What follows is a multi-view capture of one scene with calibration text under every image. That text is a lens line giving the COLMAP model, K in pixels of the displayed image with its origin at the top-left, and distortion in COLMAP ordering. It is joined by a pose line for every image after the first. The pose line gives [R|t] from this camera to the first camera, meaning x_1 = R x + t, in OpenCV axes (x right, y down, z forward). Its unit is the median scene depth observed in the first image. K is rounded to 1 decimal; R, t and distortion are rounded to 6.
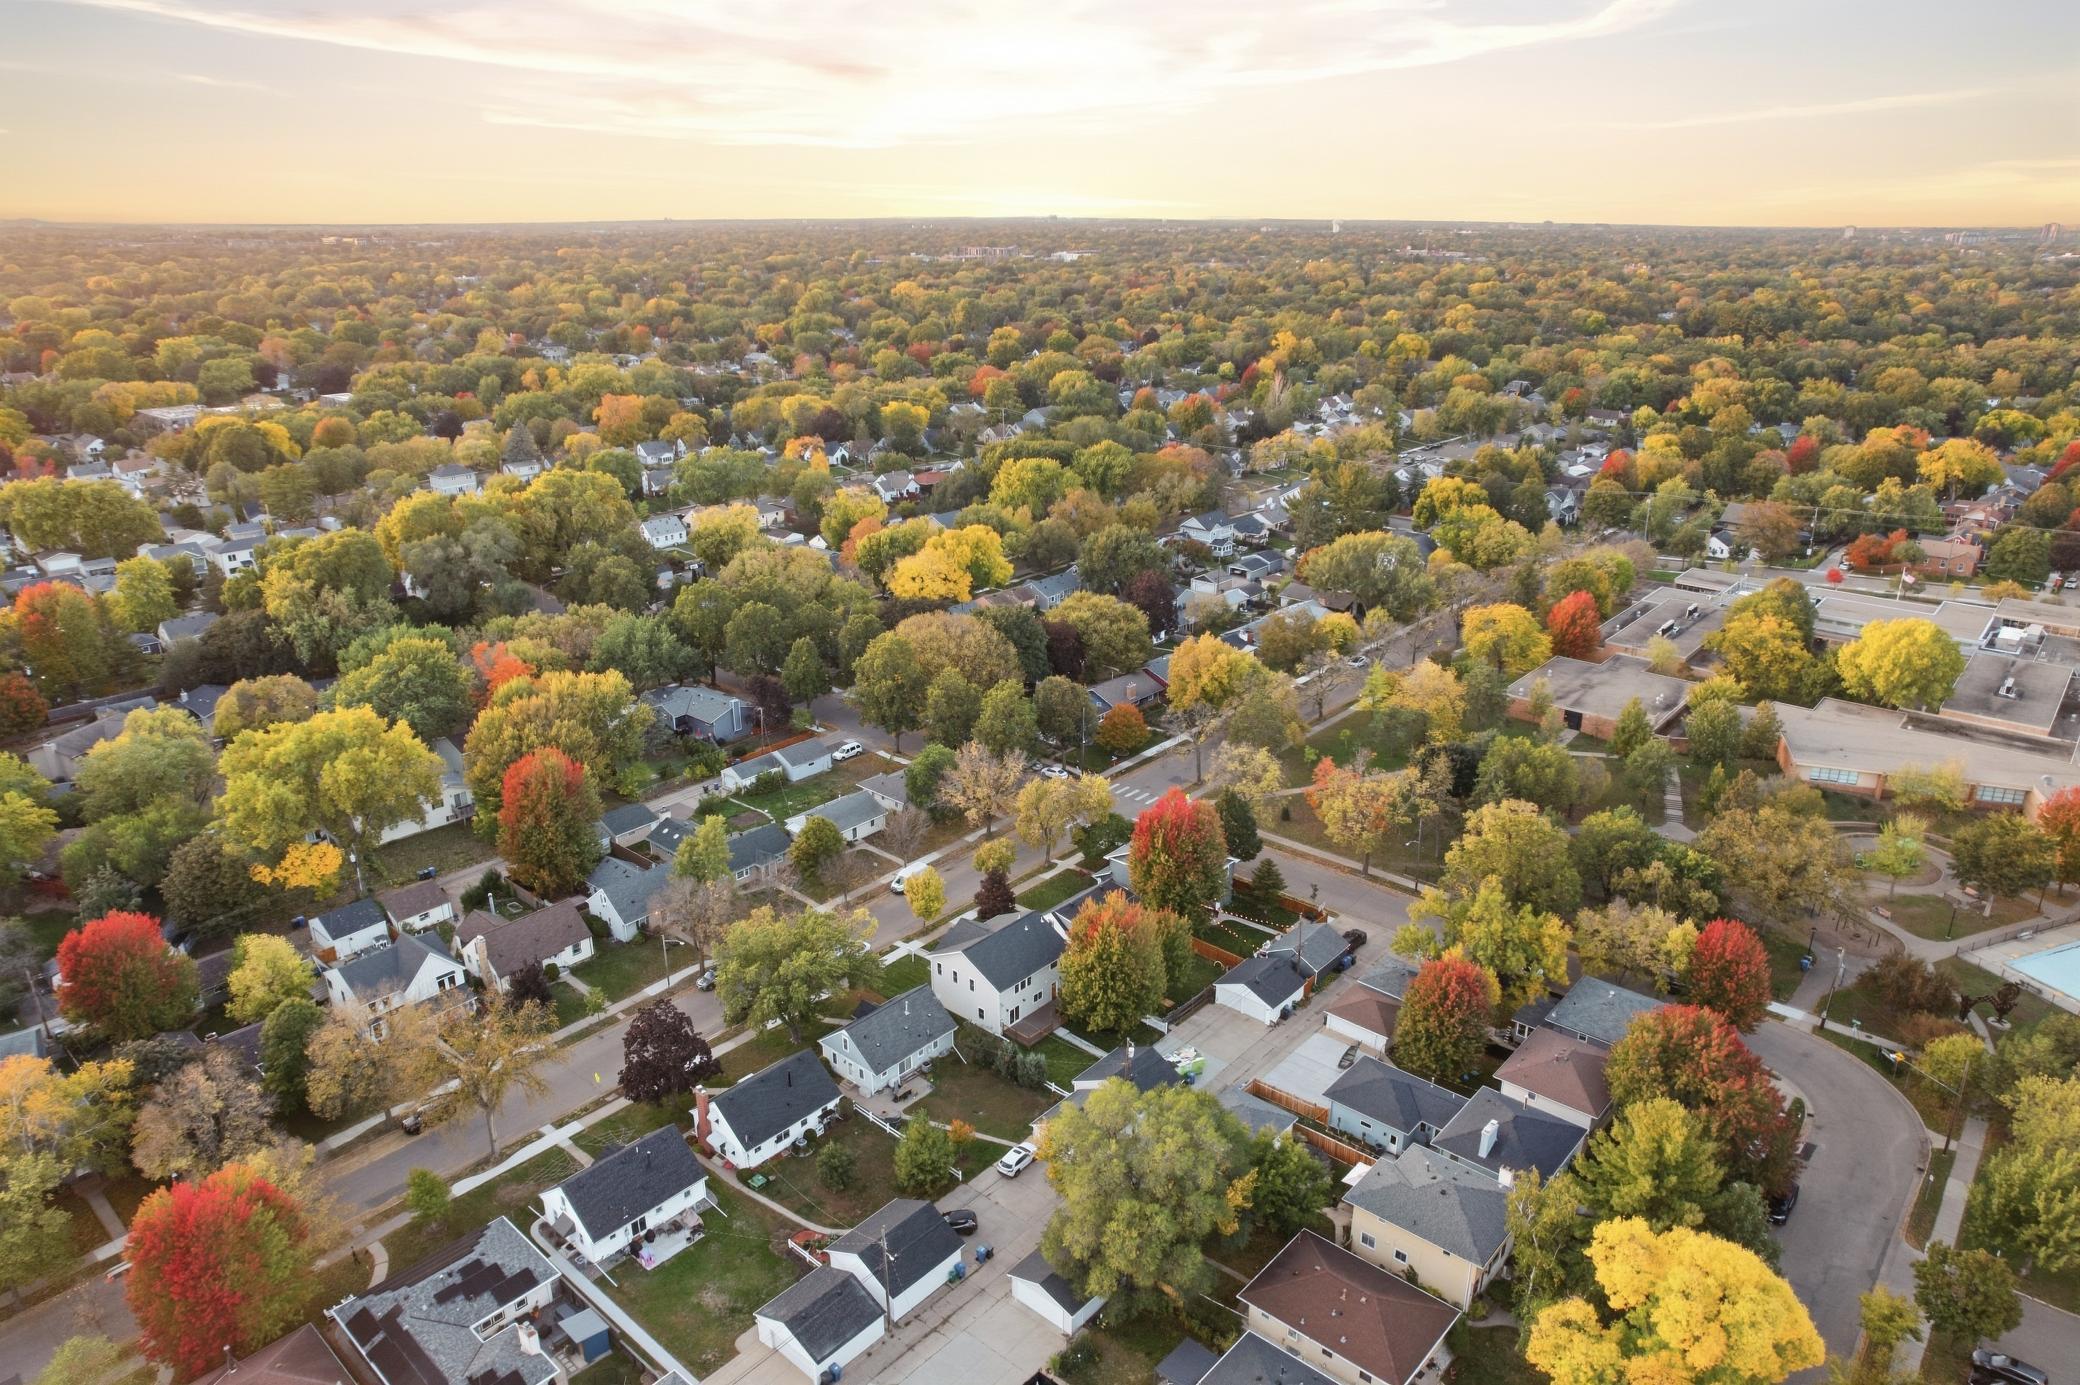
lens RADIAL K [[1334.0, 0, 1042.0], [0, 1334.0, 702.0], [0, 0, 1]] dist [-0.071455, 0.057653]
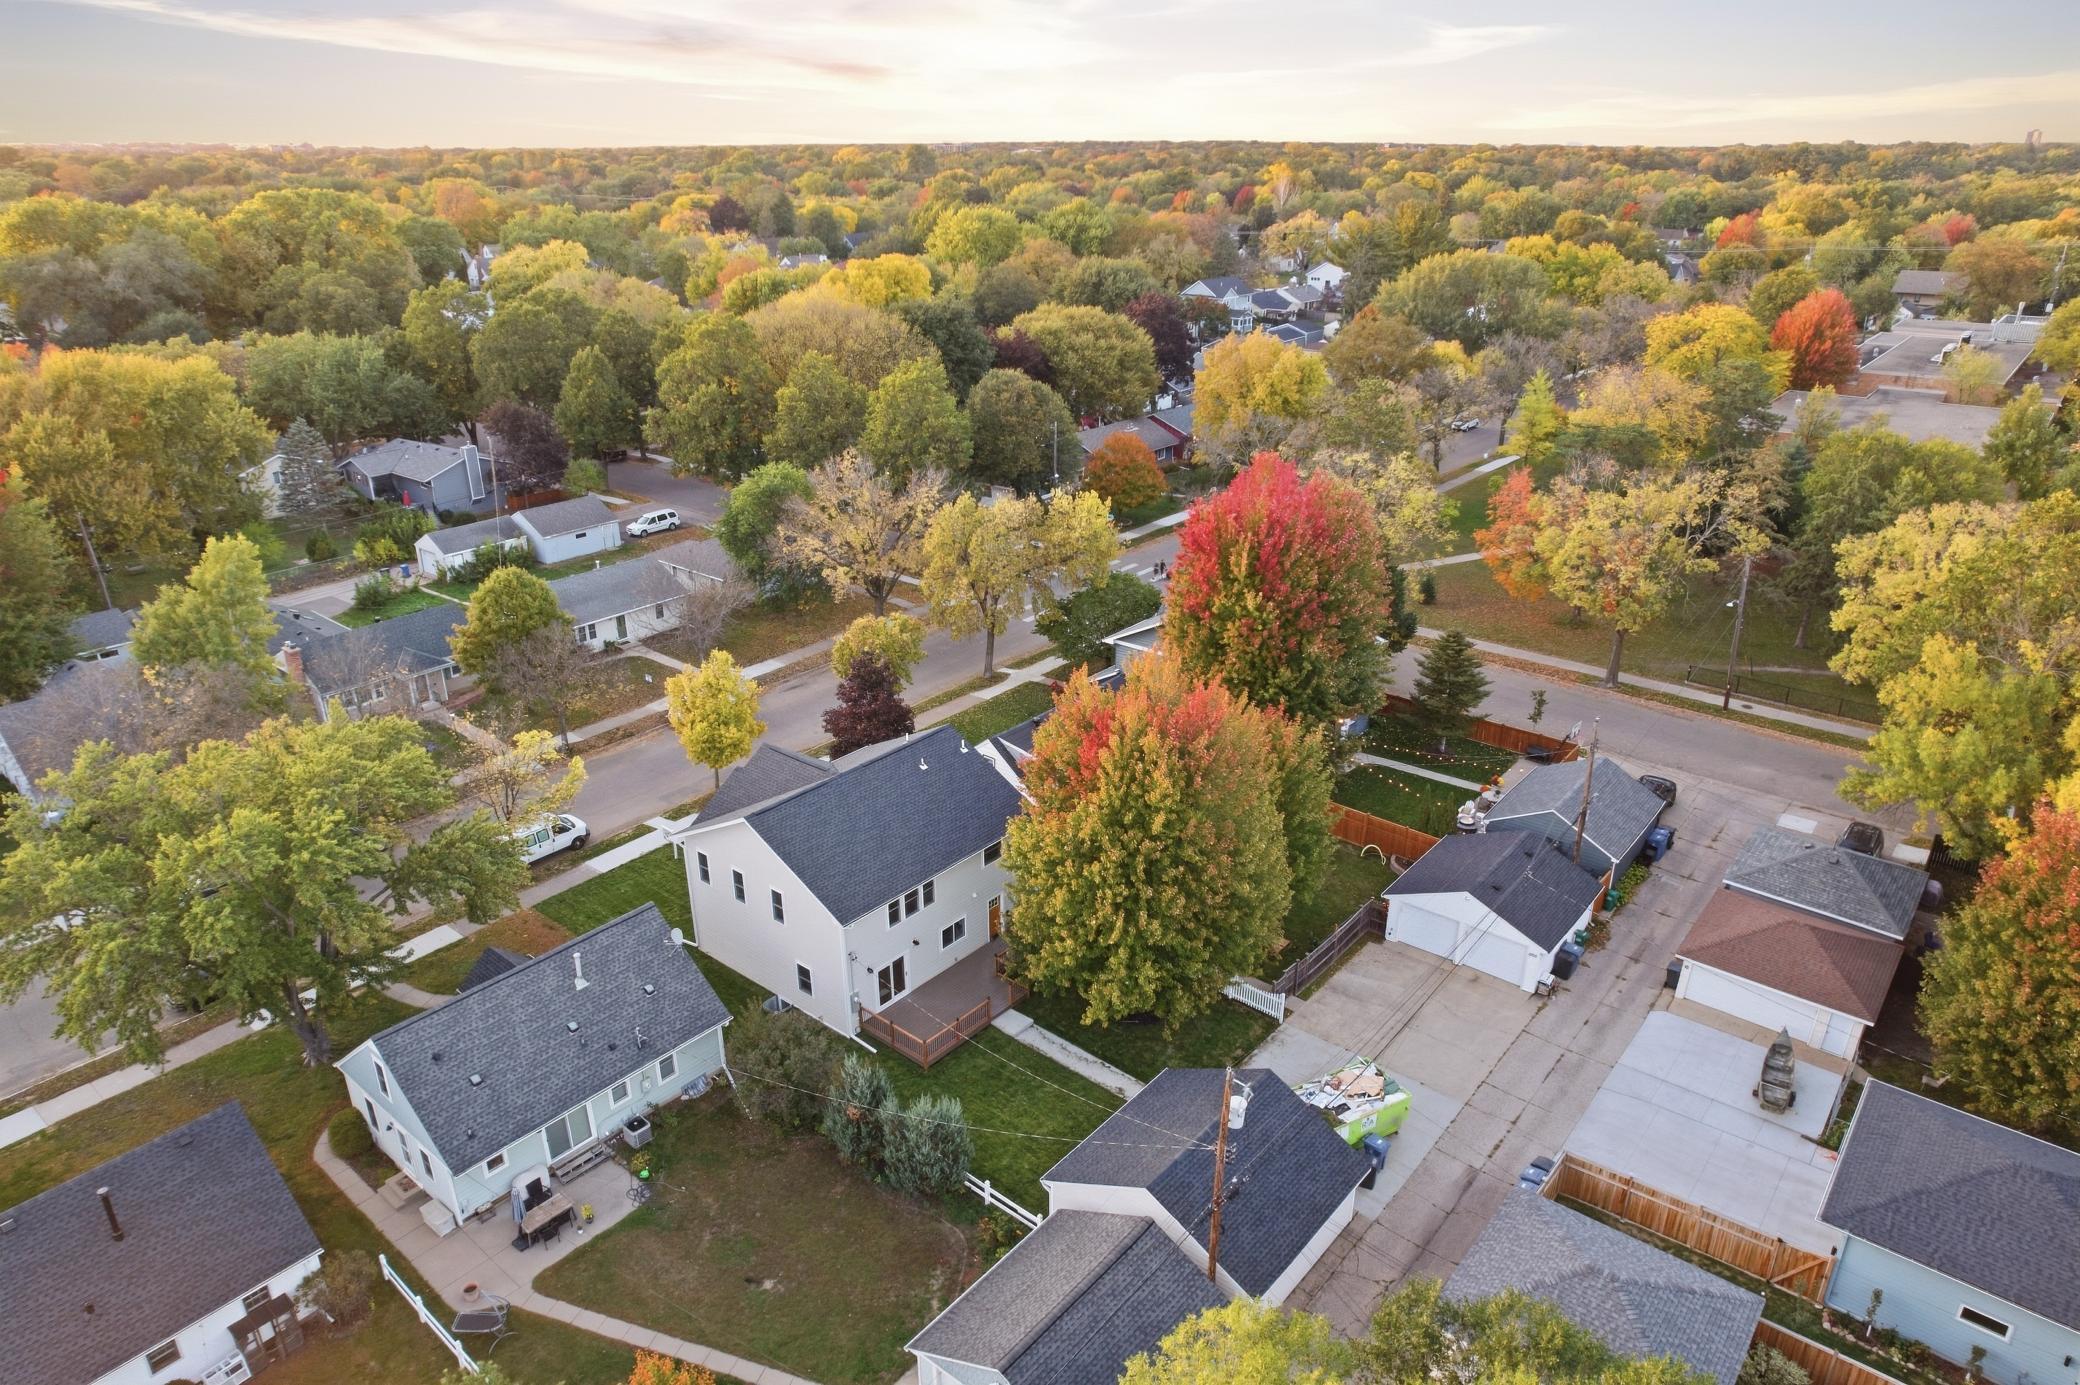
lens RADIAL K [[1254.4, 0, 1040.0], [0, 1254.4, 692.5], [0, 0, 1]] dist [-0.078464, 0.057443]
pose [[0.999658, -0.014028, 0.022062, 0.015262], [0.013452, 0.999570, 0.026044, 0.139016], [-0.022418, -0.025738, 0.999417, 0.622420]]
